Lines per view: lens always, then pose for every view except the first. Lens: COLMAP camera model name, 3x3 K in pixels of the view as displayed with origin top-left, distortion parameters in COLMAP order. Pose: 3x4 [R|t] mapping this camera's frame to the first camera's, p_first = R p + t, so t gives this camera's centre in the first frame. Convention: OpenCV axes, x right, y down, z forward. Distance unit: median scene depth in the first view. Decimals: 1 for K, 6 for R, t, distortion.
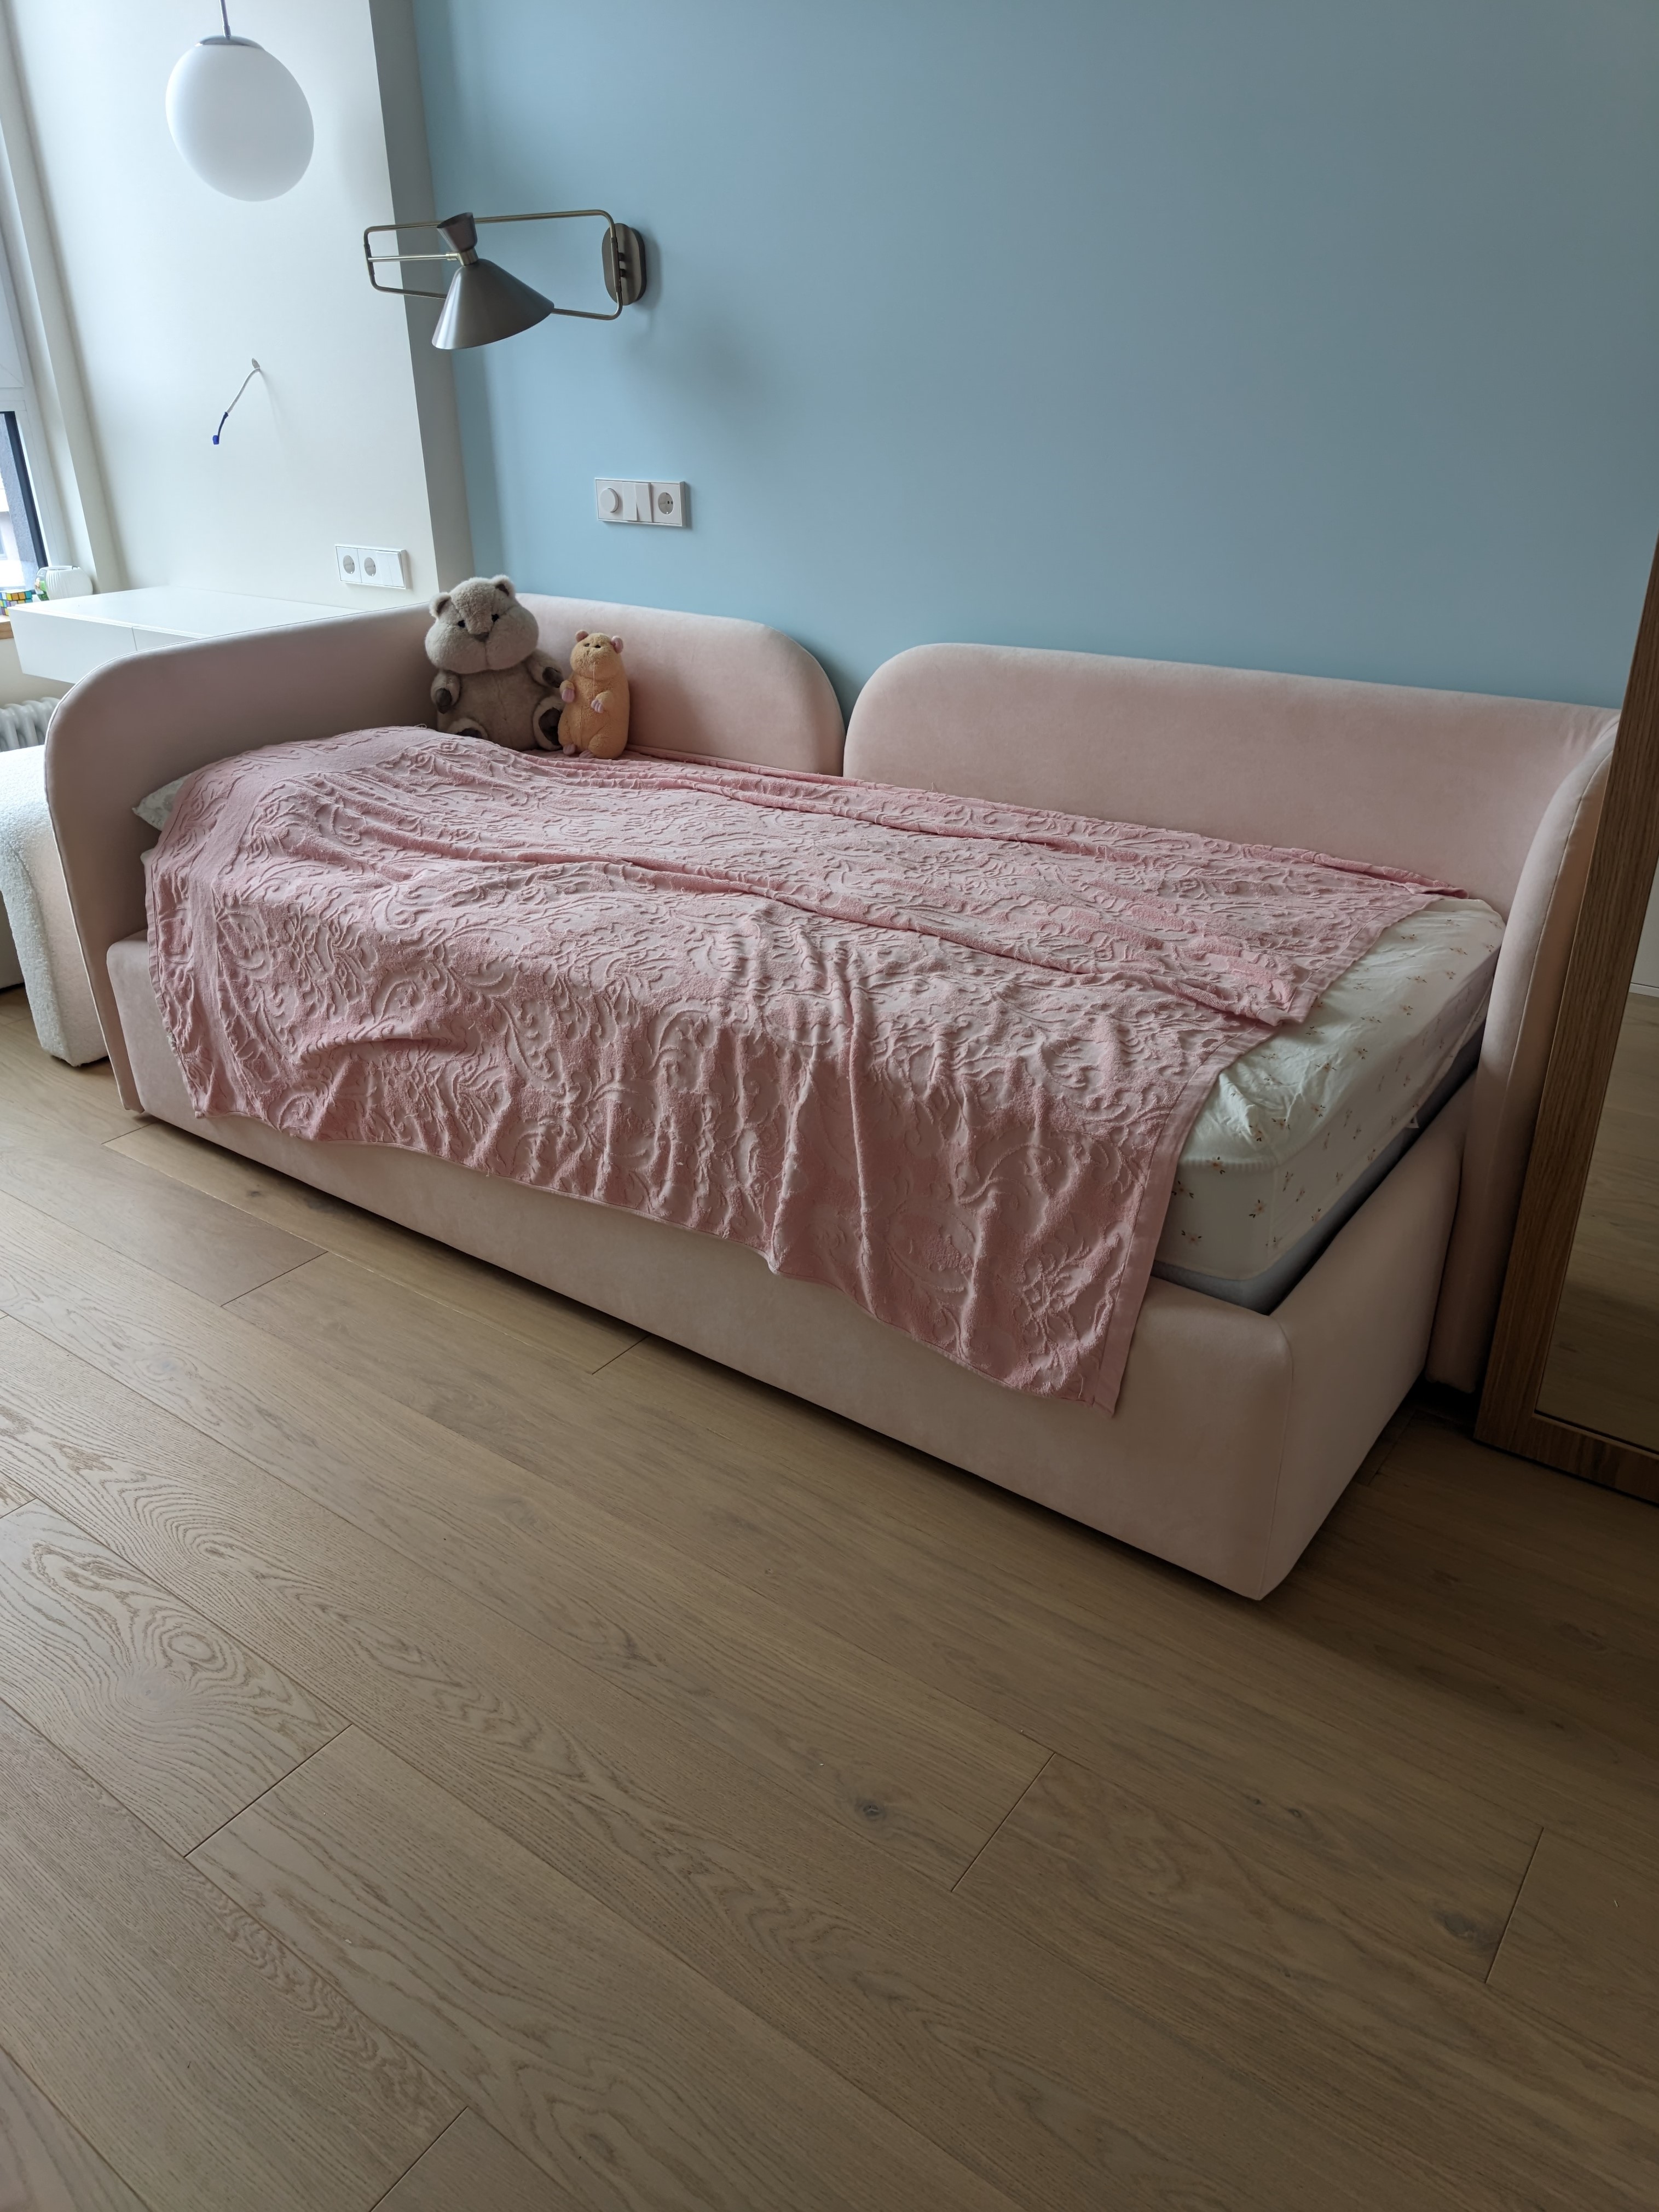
lens RADIAL K [[1572.7, 0, 829.5], [0, 1572.7, 1106.0], [0, 0, 1]] dist [0.003947, 0.000902]
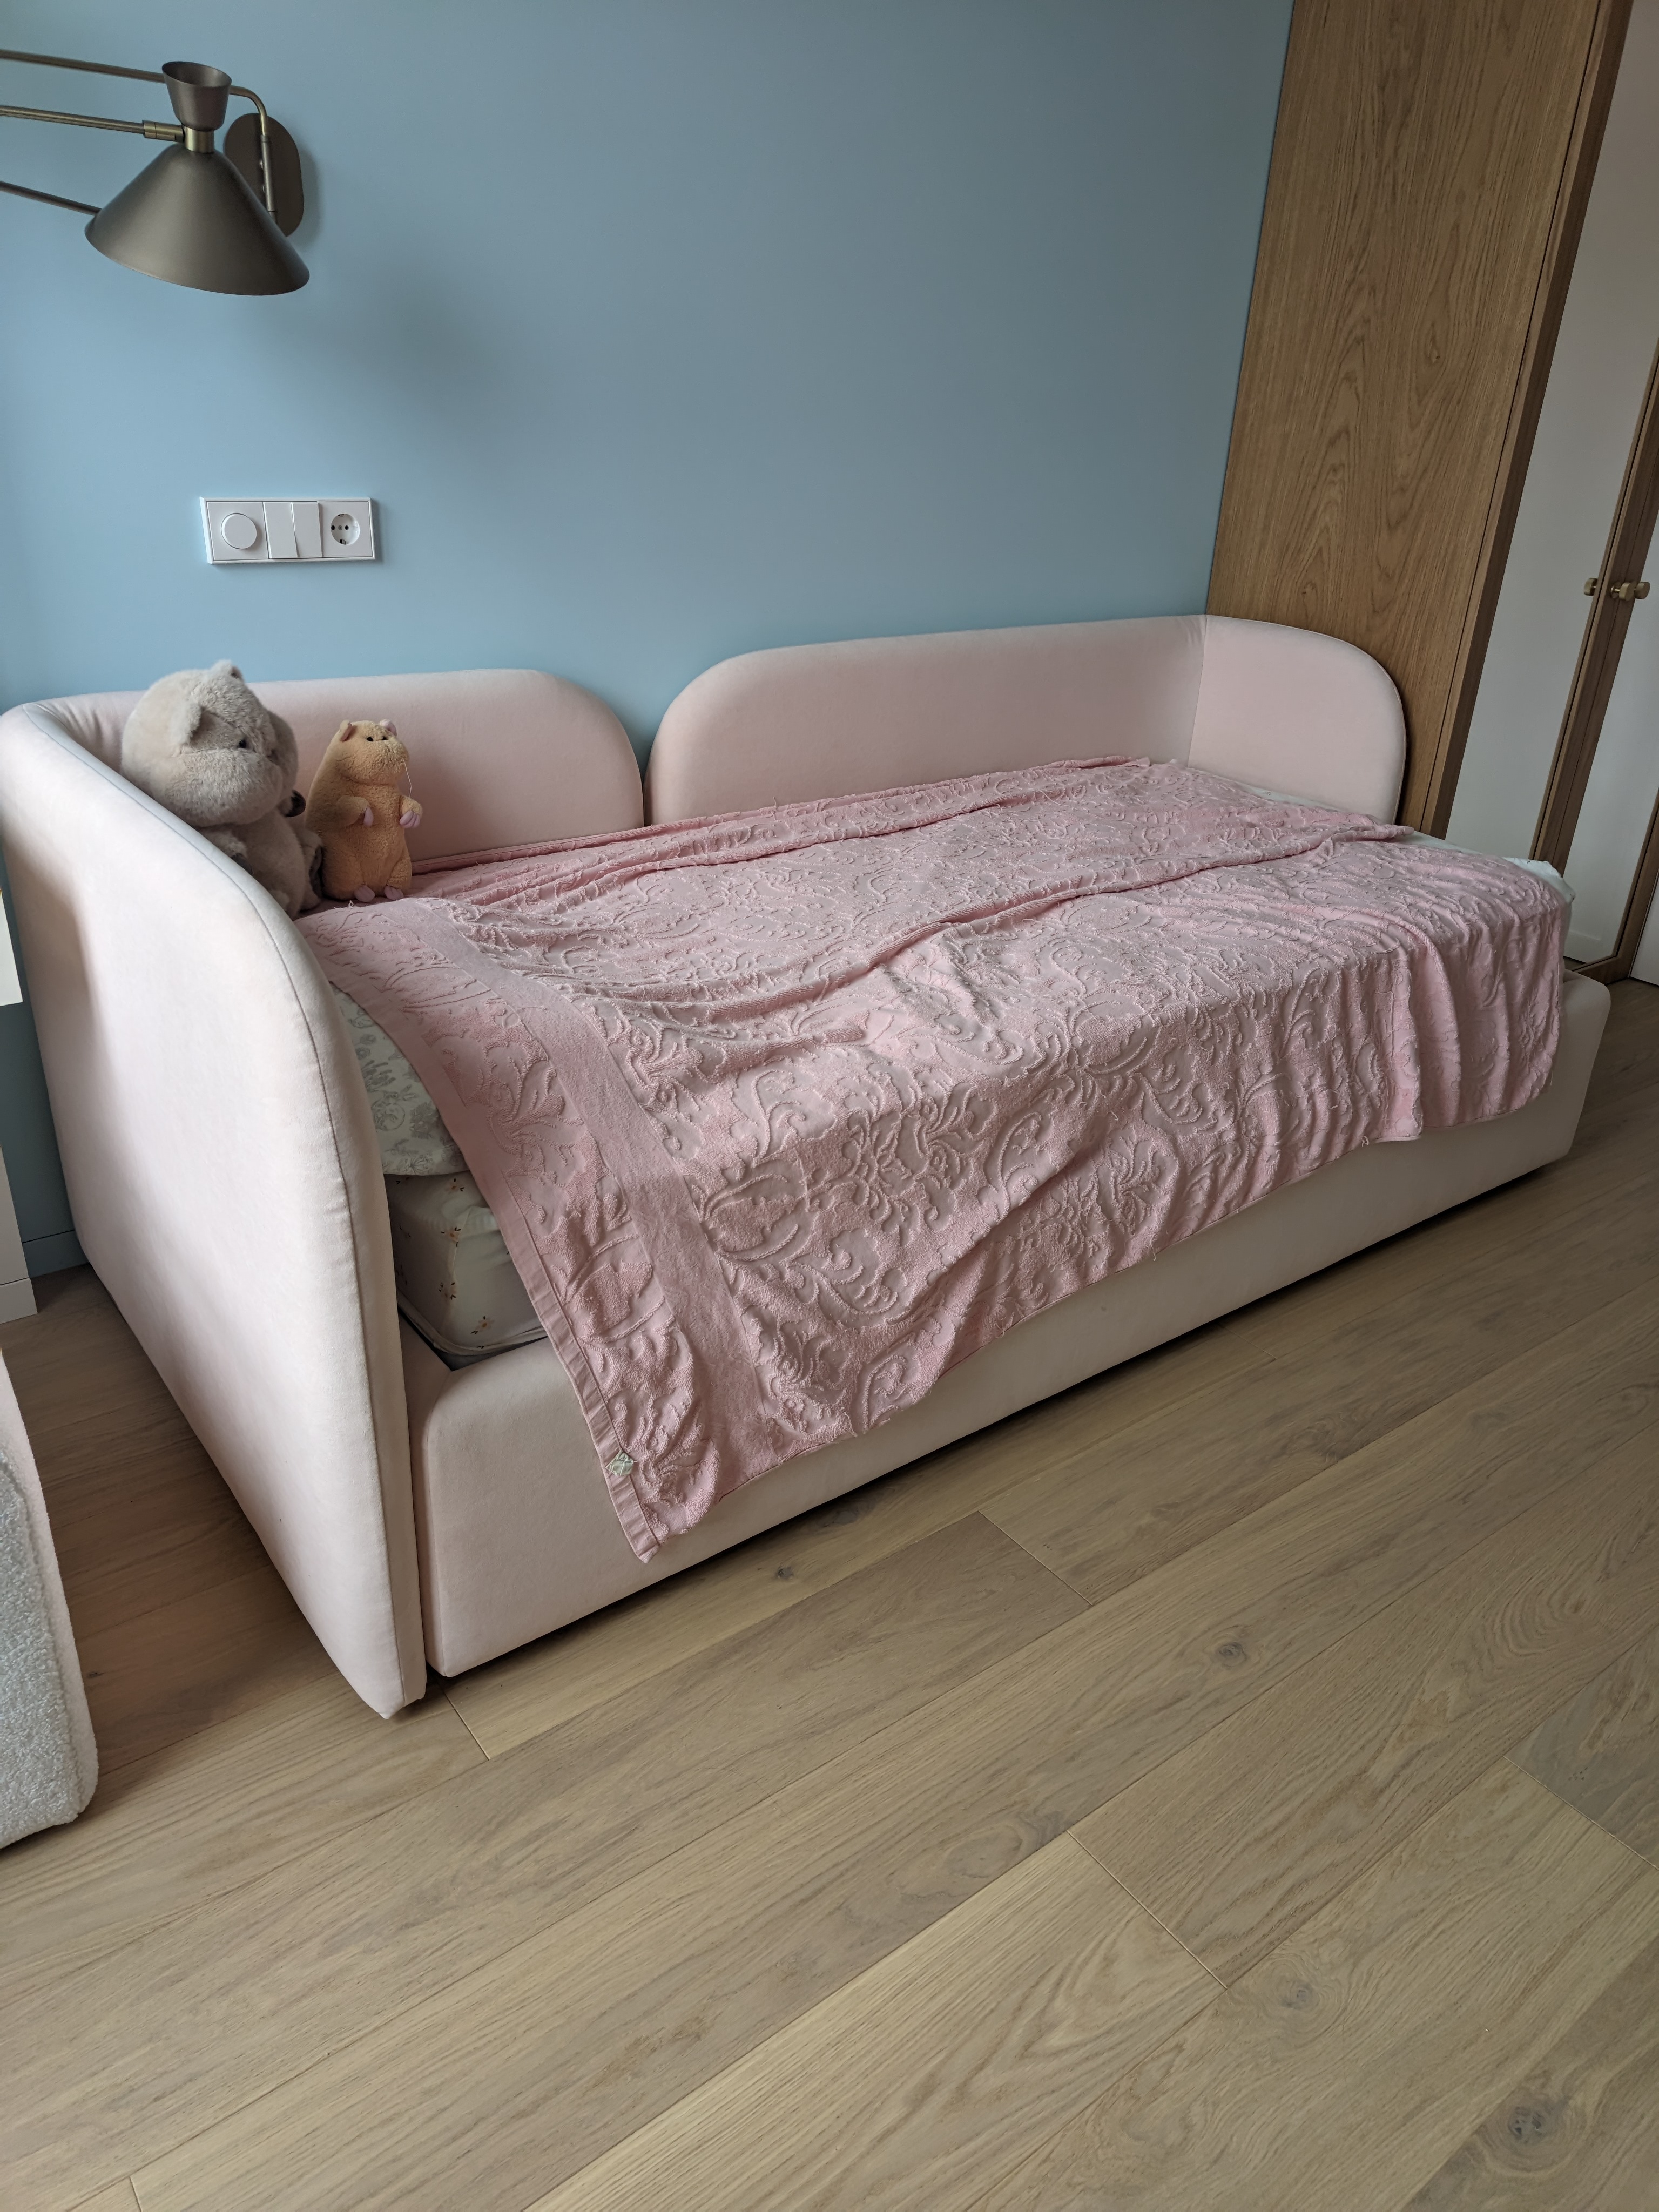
lens RADIAL K [[1593.1, 0, 828.8], [0, 1593.1, 1116.0], [0, 0, 1]] dist [0.011099, -0.006586]
pose [[0.264764, -0.389779, 0.882027, -1.308454], [0.371640, 0.885257, 0.279649, -0.446018], [-0.889822, 0.253755, 0.379242, 0.993067]]
